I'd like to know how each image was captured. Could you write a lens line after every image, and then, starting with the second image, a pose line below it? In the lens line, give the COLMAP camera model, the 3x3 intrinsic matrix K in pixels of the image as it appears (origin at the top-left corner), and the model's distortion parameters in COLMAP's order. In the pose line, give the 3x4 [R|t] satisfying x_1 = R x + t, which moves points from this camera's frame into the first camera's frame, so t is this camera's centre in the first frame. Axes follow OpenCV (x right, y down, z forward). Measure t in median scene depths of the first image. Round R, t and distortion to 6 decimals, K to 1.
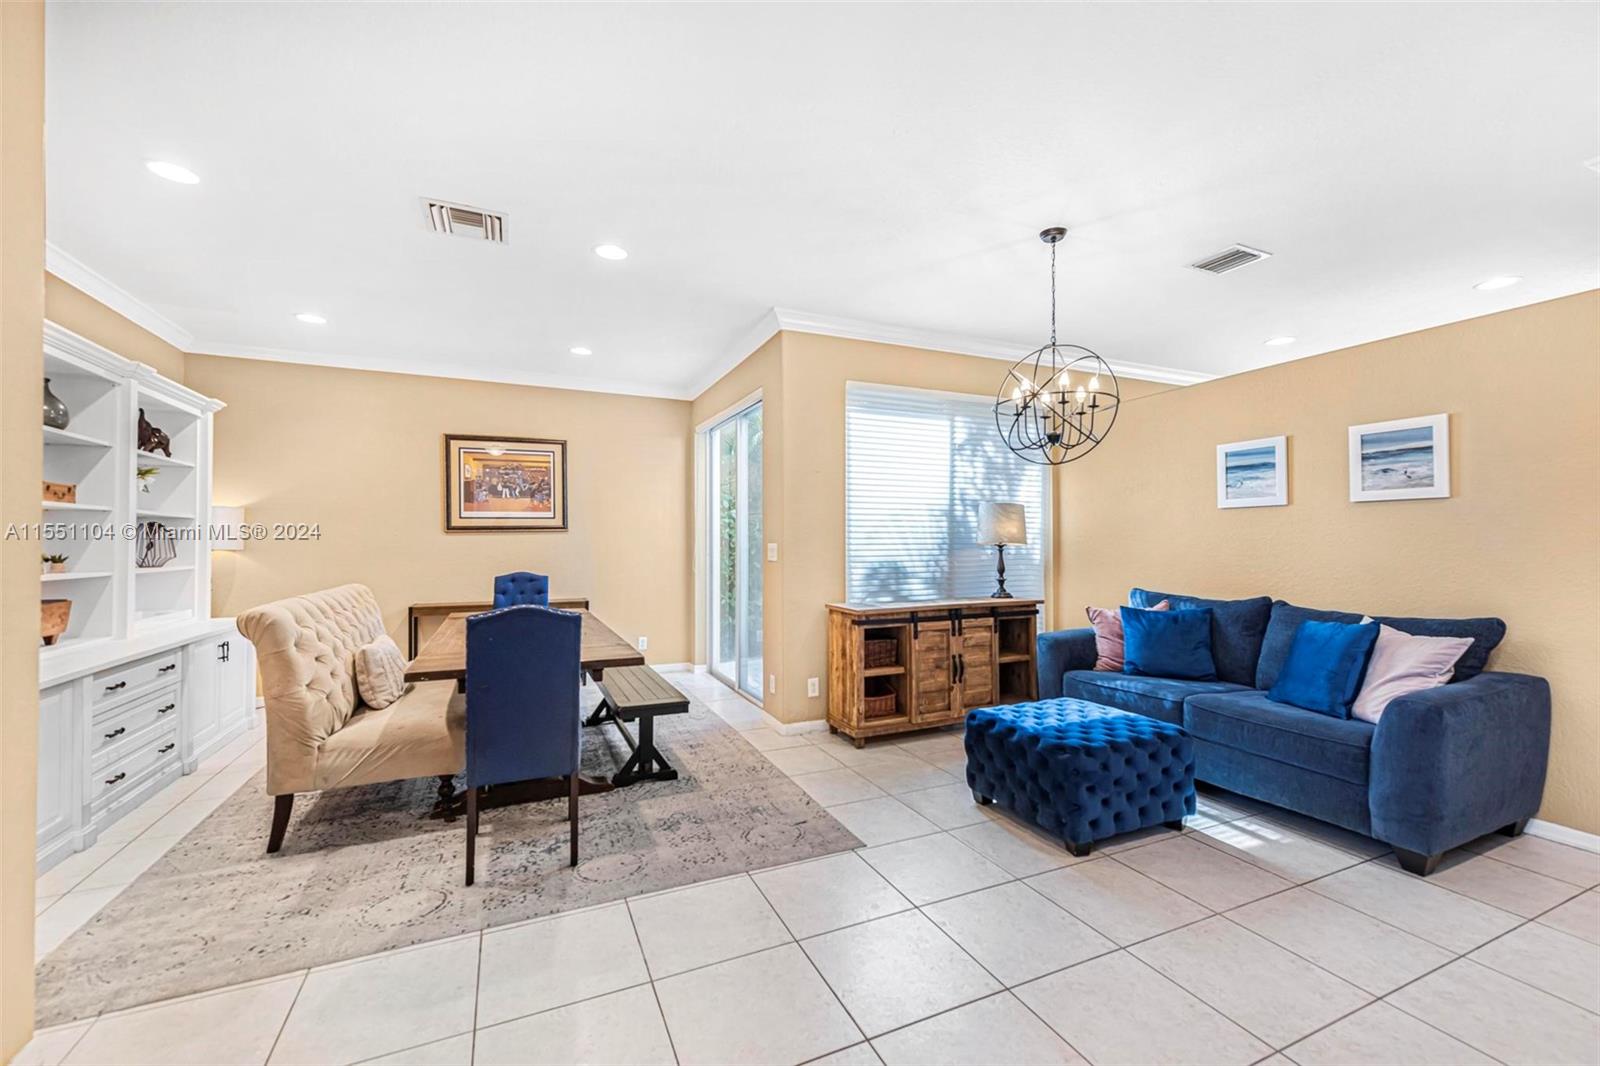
lens RADIAL K [[659.9, 0, 796.9], [0, 659.9, 531.9], [0, 0, 1]] dist [0.008654, -0.001987]
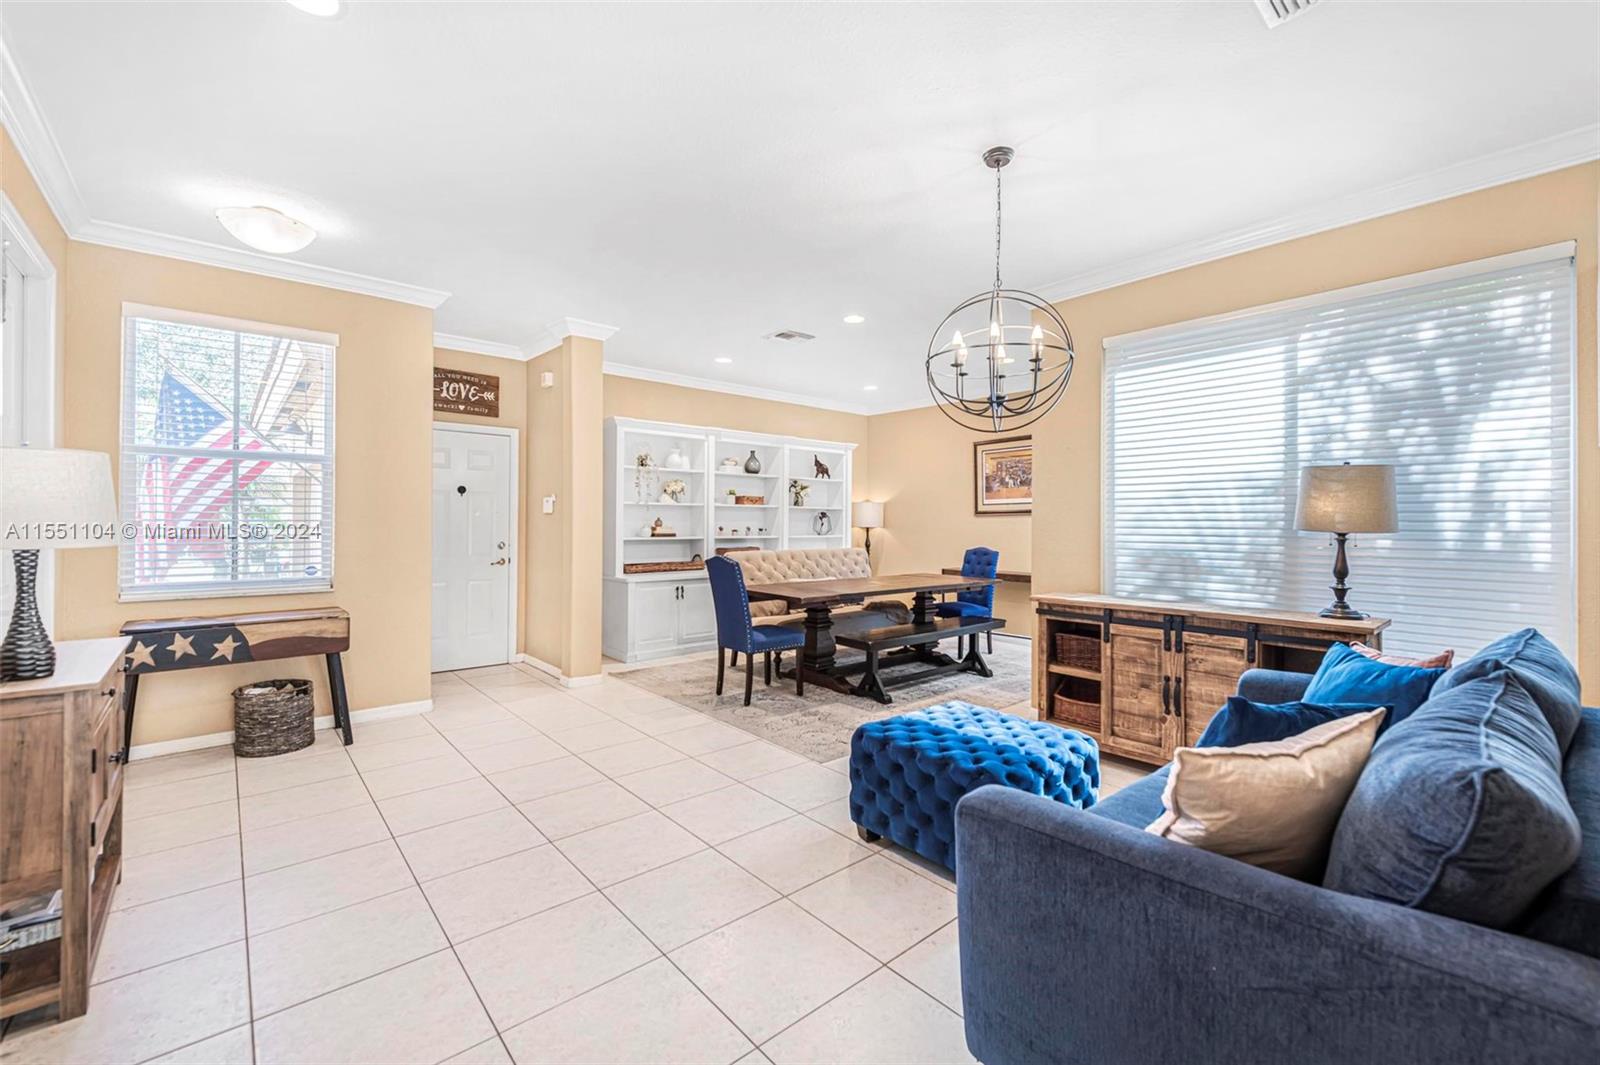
lens RADIAL K [[659.9, 0, 808.1], [0, 659.9, 521.6], [0, 0, 1]] dist [0.008654, -0.001987]
pose [[0.286009, 0.001324, -0.958226, 0.887455], [0.008932, 0.999952, 0.004047, 0.004644], [0.958185, -0.009717, 0.285984, 0.418132]]
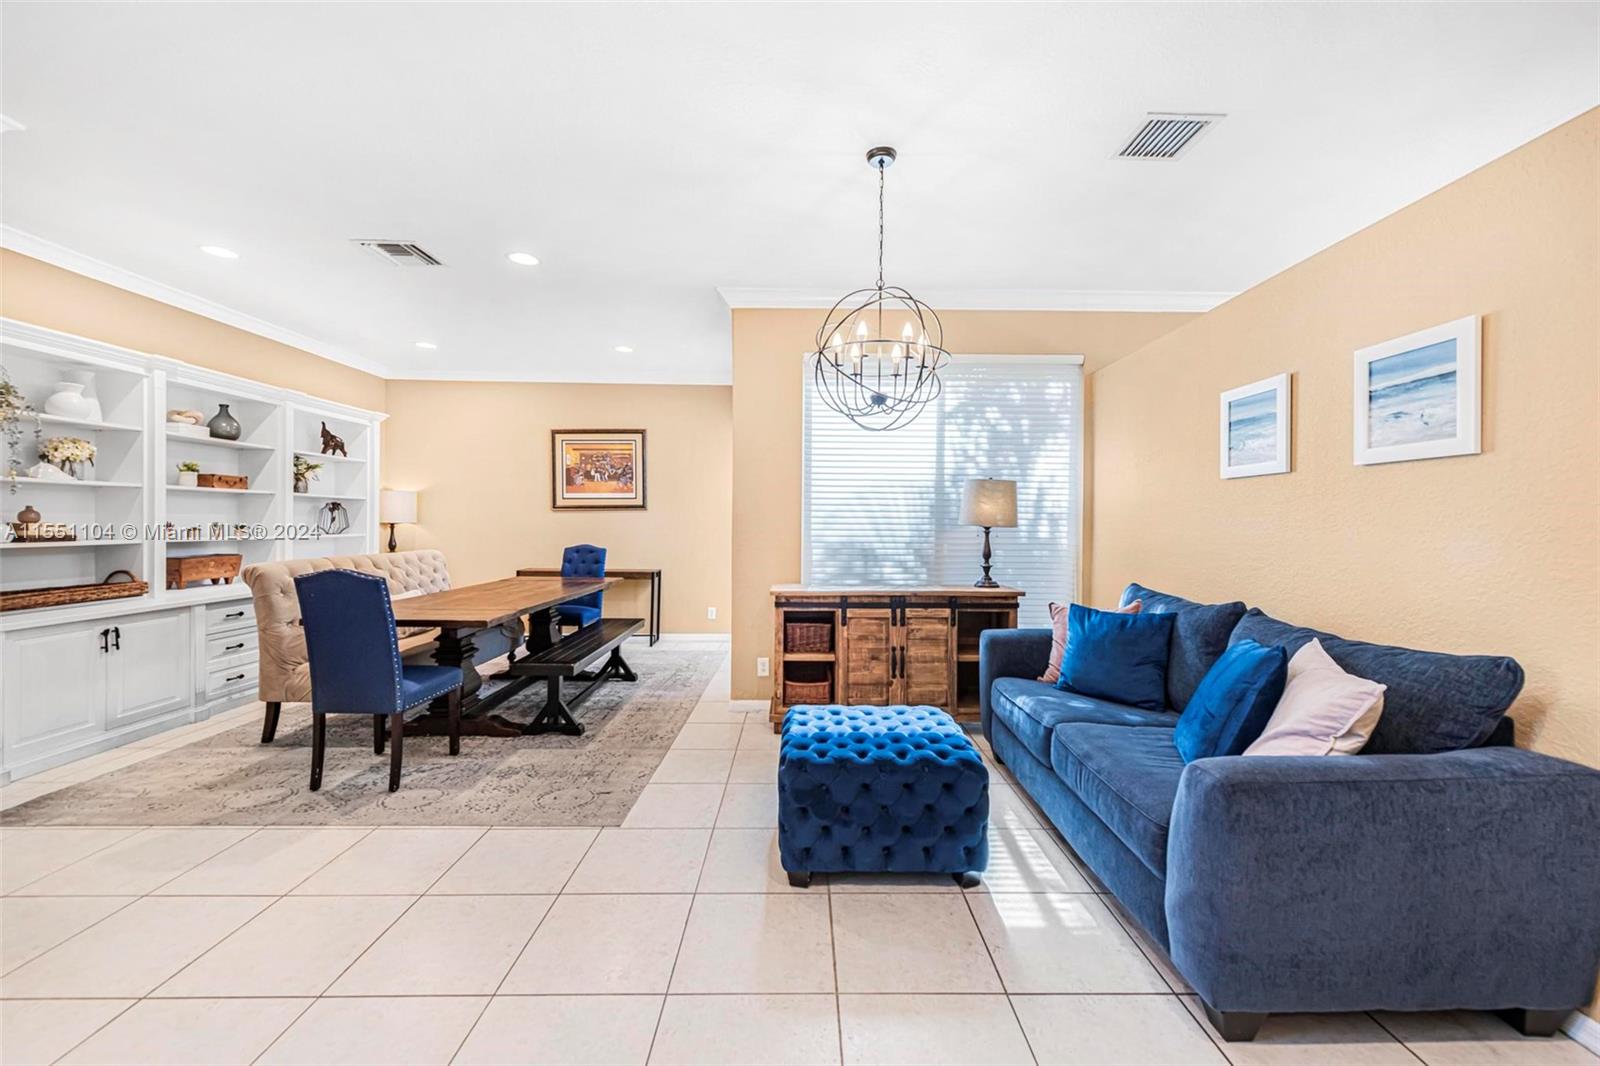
lens RADIAL K [[631.6, 0, 806.9], [0, 631.6, 527.5], [0, 0, 1]] dist [0.005269, -0.000706]
pose [[0.917033, 0.012889, -0.398604, 0.497562], [-0.003525, 0.999701, 0.024216, 0.002533], [0.398796, -0.020802, 0.916804, 0.171133]]
